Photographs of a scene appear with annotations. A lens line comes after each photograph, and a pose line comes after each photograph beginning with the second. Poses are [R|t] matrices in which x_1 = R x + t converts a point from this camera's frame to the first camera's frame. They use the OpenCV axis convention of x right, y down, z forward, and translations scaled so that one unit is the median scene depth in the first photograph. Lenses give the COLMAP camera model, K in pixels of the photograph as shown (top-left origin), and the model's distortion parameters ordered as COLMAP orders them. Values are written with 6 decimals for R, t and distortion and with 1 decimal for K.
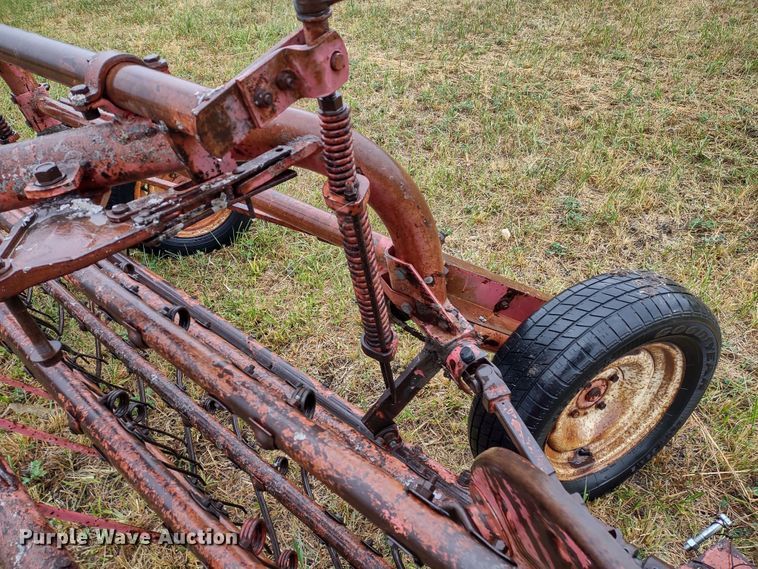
lens RADIAL K [[564.9, 0, 372.4], [0, 564.9, 289.0], [0, 0, 1]] dist [0.050667, -0.049621]
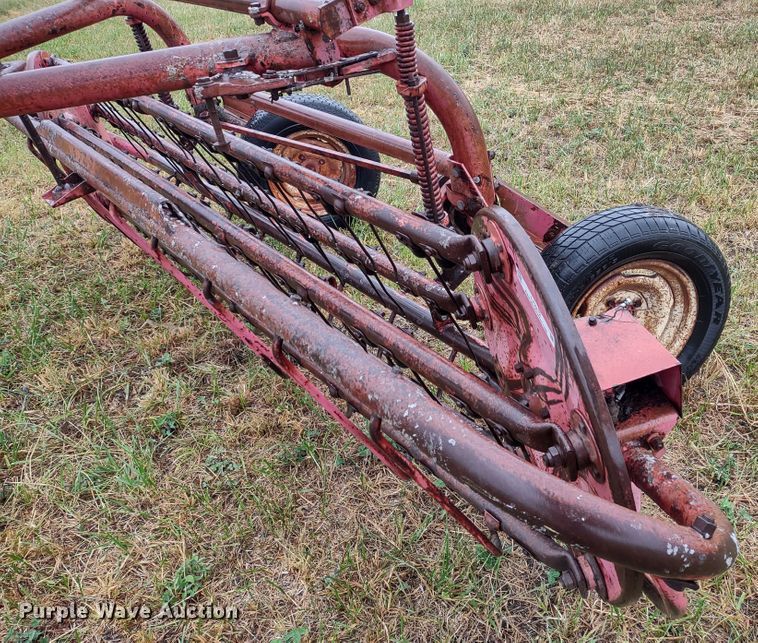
lens RADIAL K [[658.3, 0, 443.1], [0, 658.3, 335.2], [0, 0, 1]] dist [0.039769, -0.011581]
pose [[0.989192, 0.099242, -0.107940, 0.225356], [-0.105734, 0.992807, -0.056172, 0.445207], [0.101589, 0.066978, 0.992569, -0.544099]]
